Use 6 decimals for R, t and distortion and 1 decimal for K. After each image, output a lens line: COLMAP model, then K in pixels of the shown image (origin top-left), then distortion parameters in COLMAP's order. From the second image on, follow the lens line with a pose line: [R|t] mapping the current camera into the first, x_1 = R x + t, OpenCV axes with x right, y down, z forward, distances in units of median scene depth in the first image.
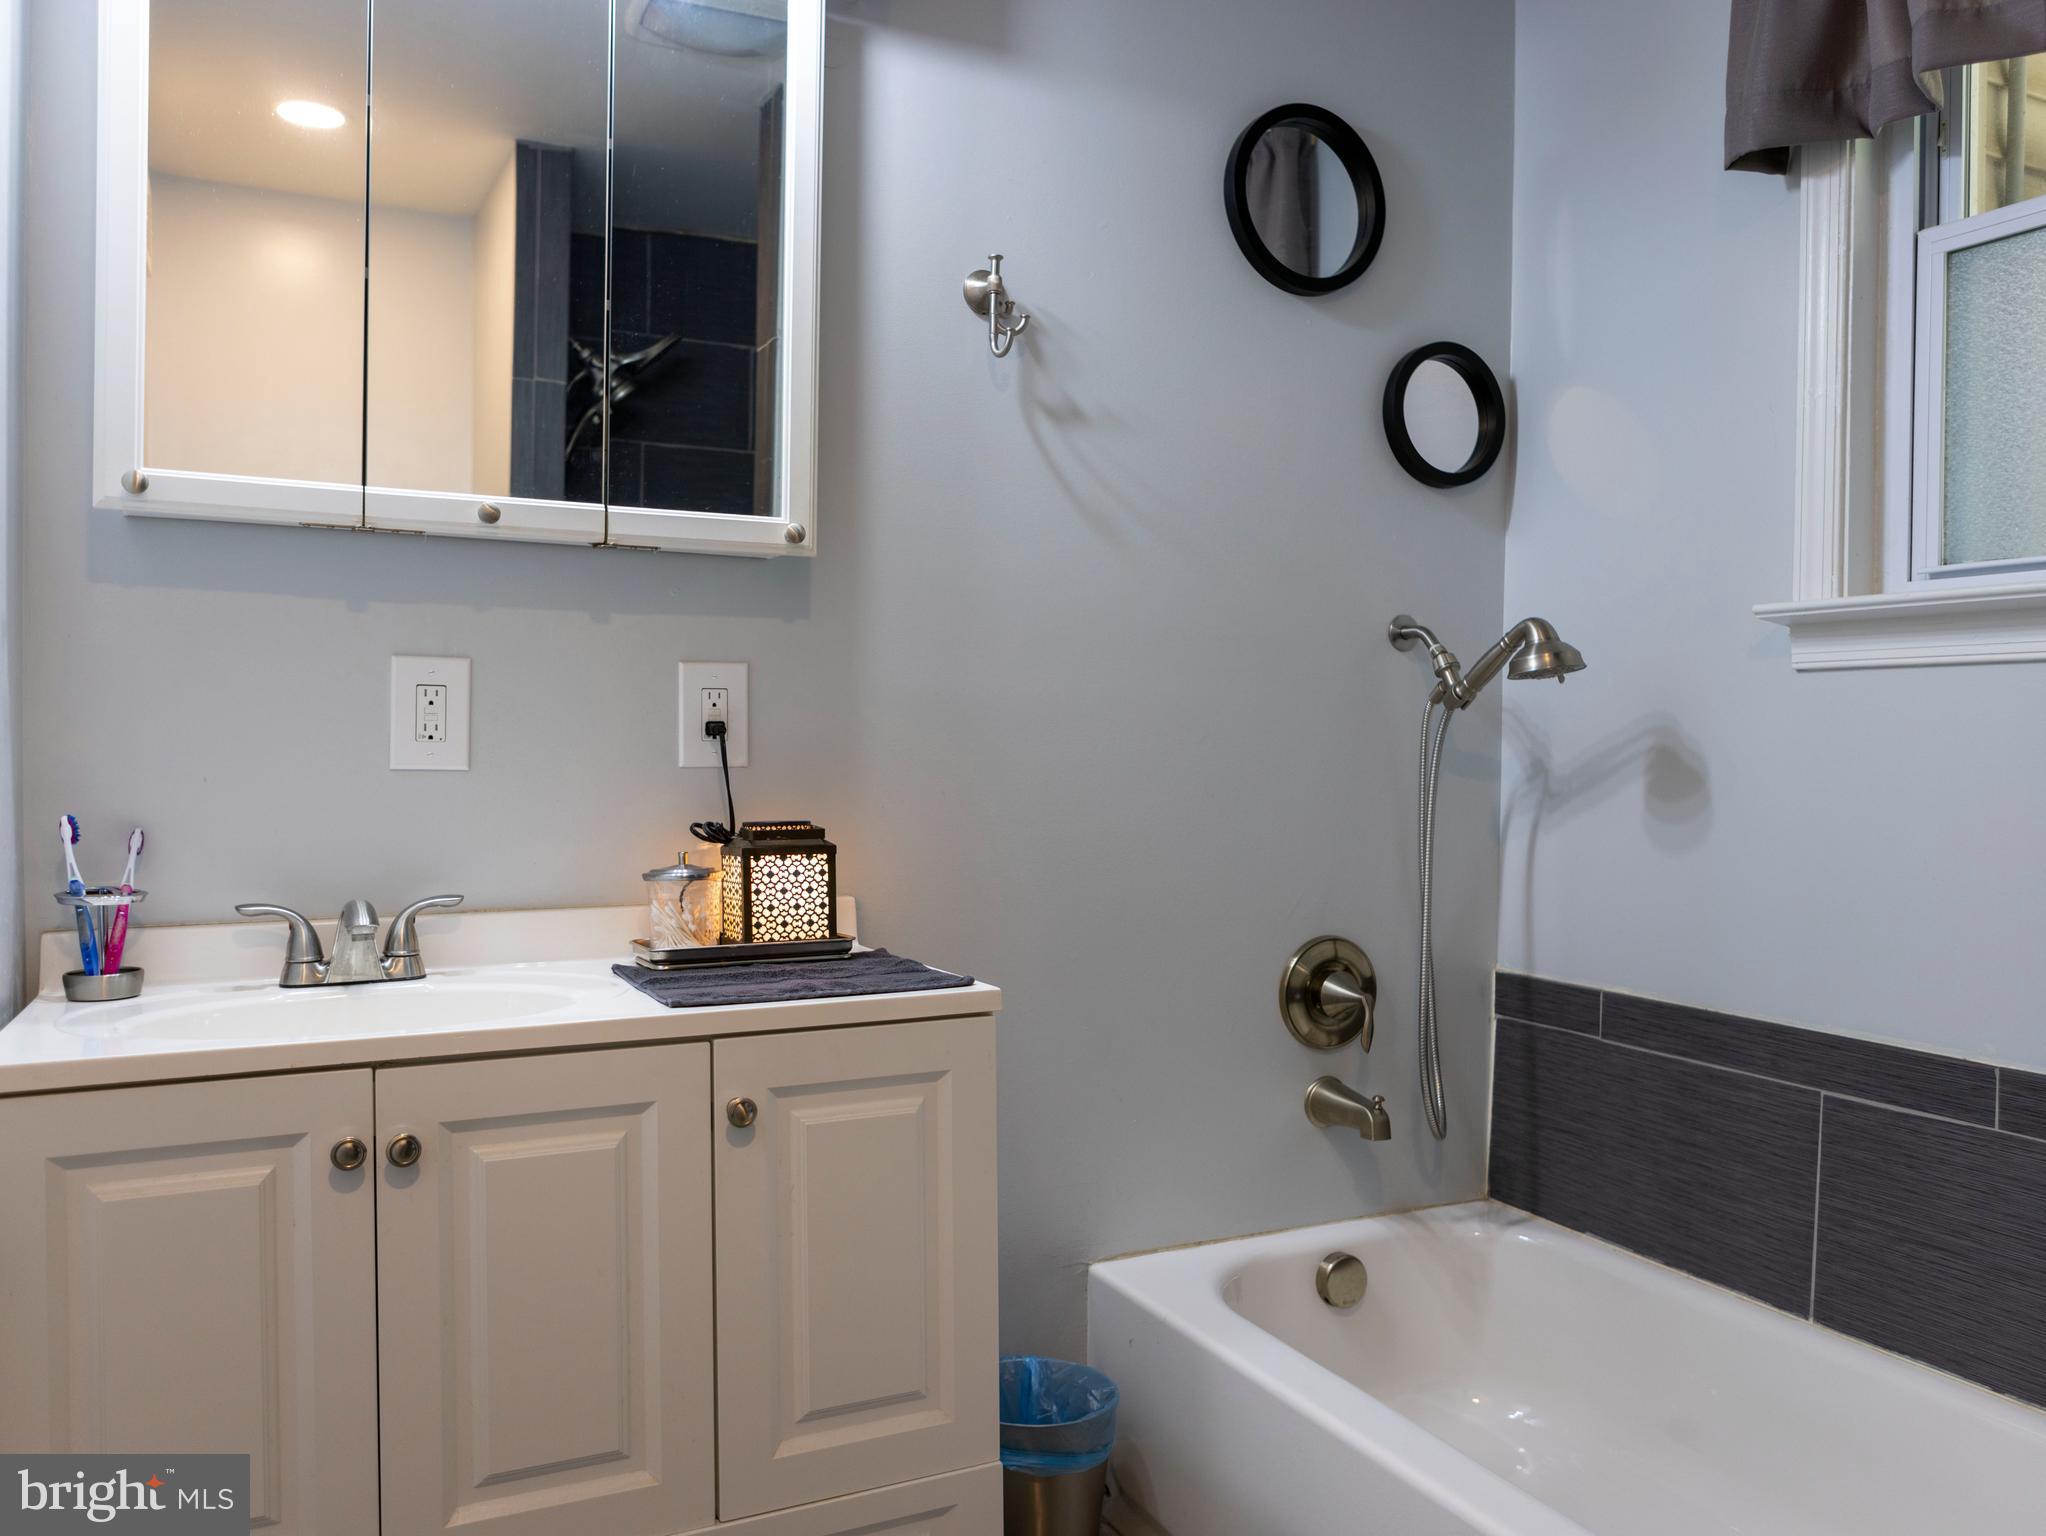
lens RADIAL K [[1541.2, 0, 1031.3], [0, 1541.2, 764.7], [0, 0, 1]] dist [-0.040921, 0.004994]
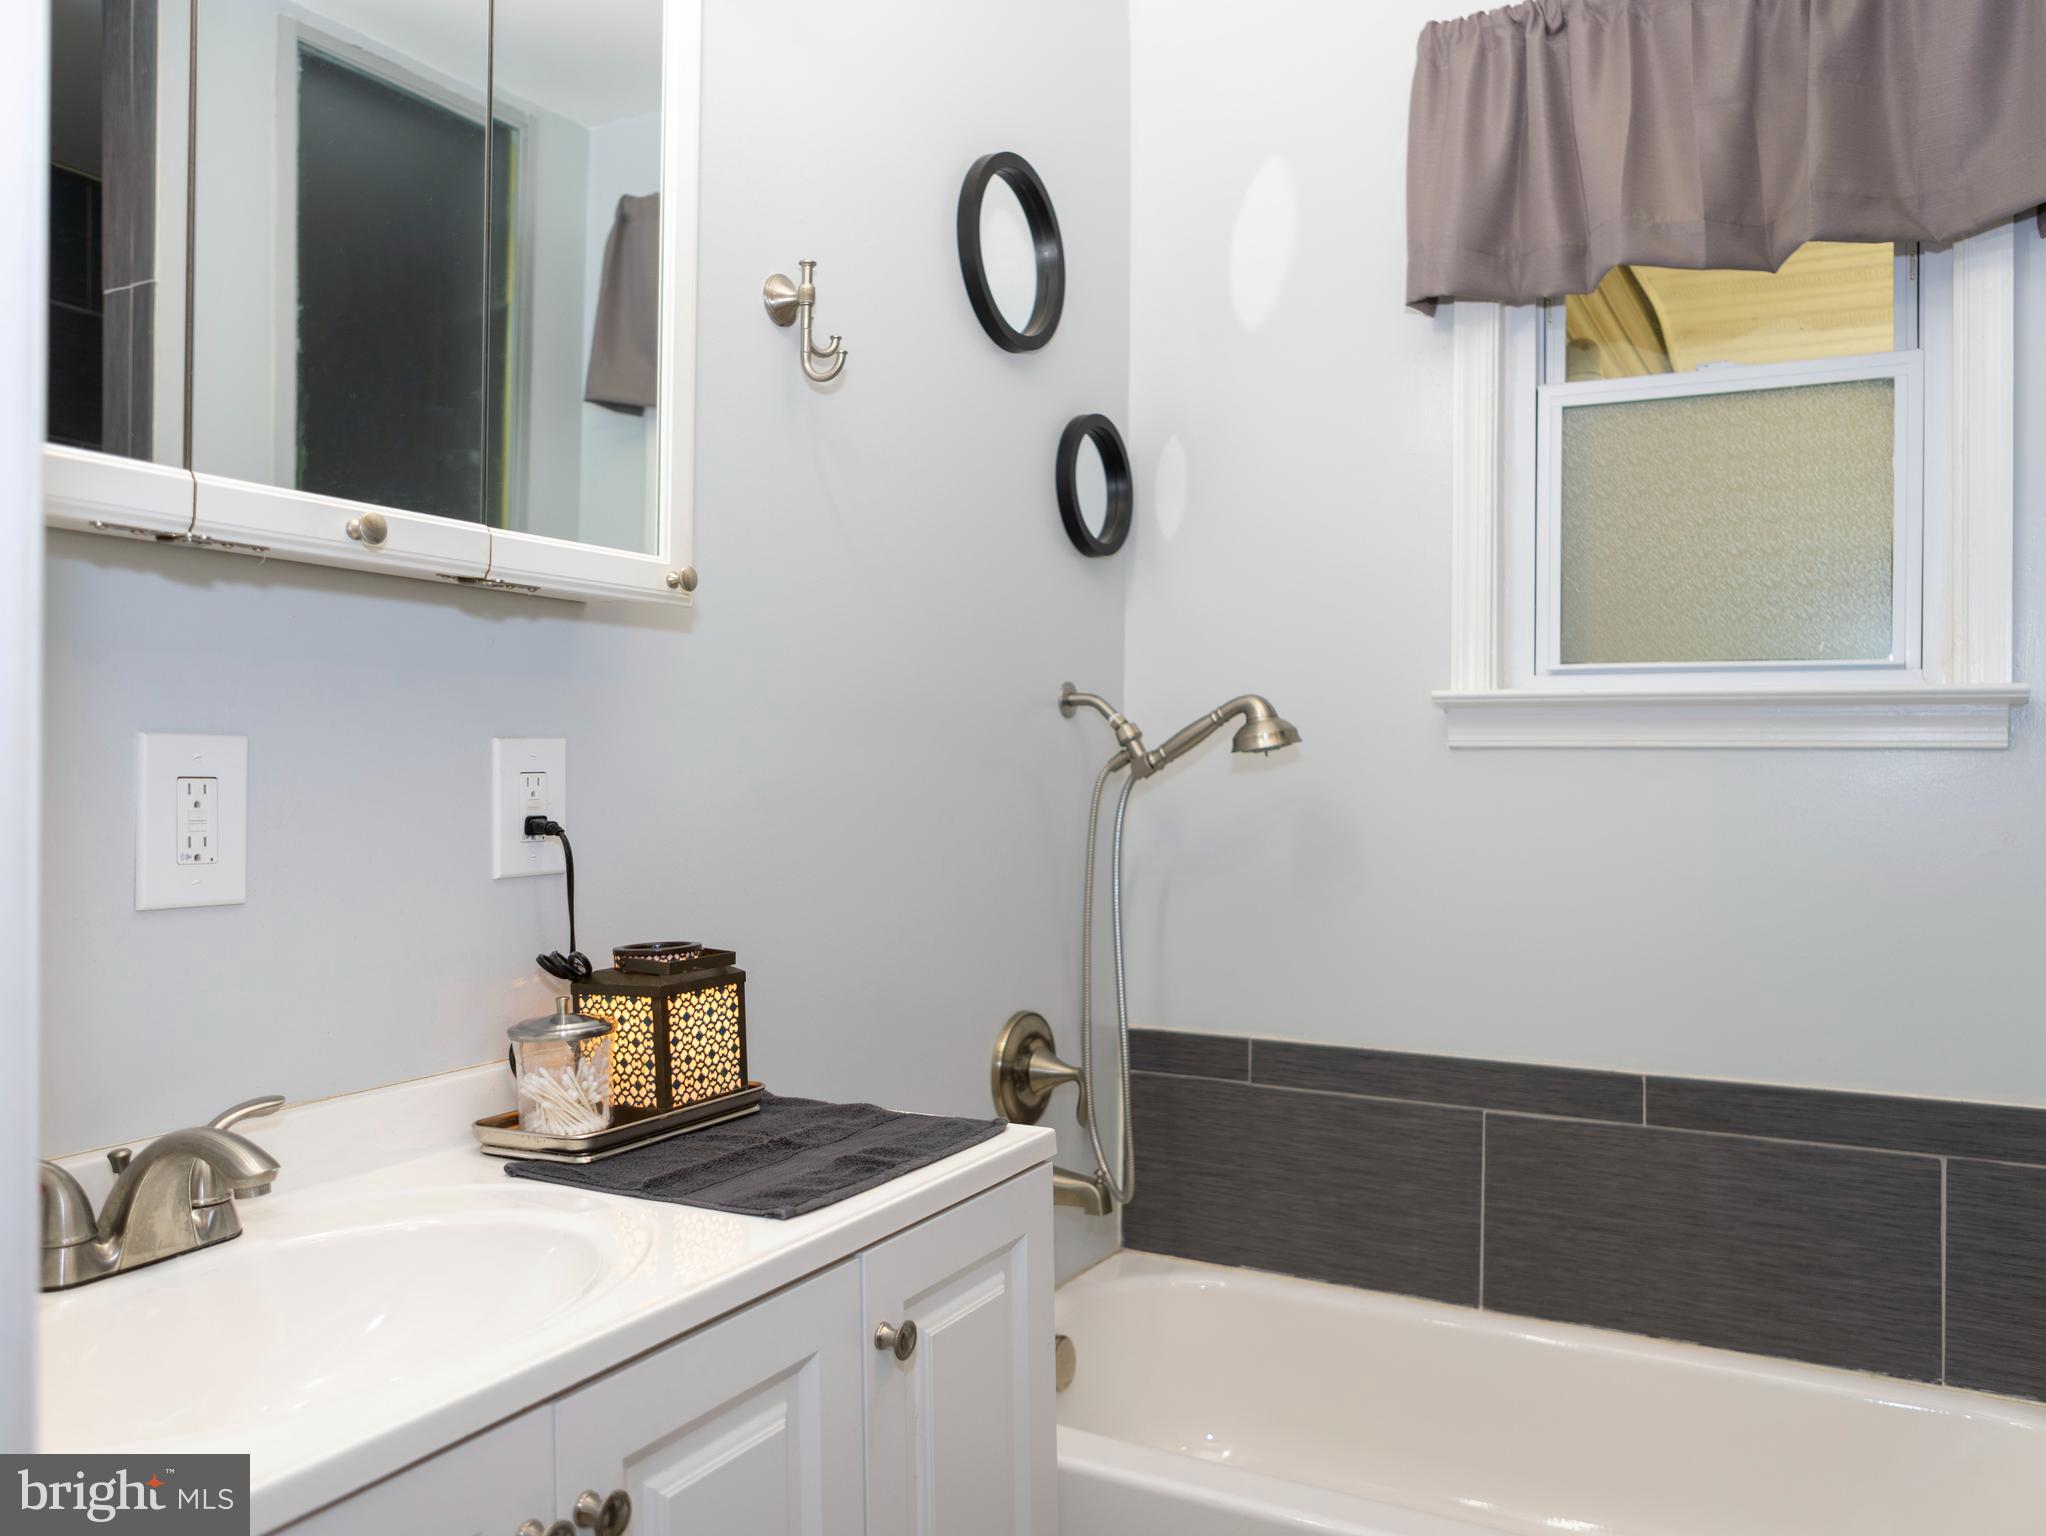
lens RADIAL K [[1541.2, 0, 1024.6], [0, 1541.2, 767.7], [0, 0, 1]] dist [-0.040921, 0.004994]
pose [[0.810966, -0.005383, 0.585068, -0.456614], [0.009780, 0.999943, -0.004355, -0.046833], [-0.585011, 0.009254, 0.810972, 0.253402]]
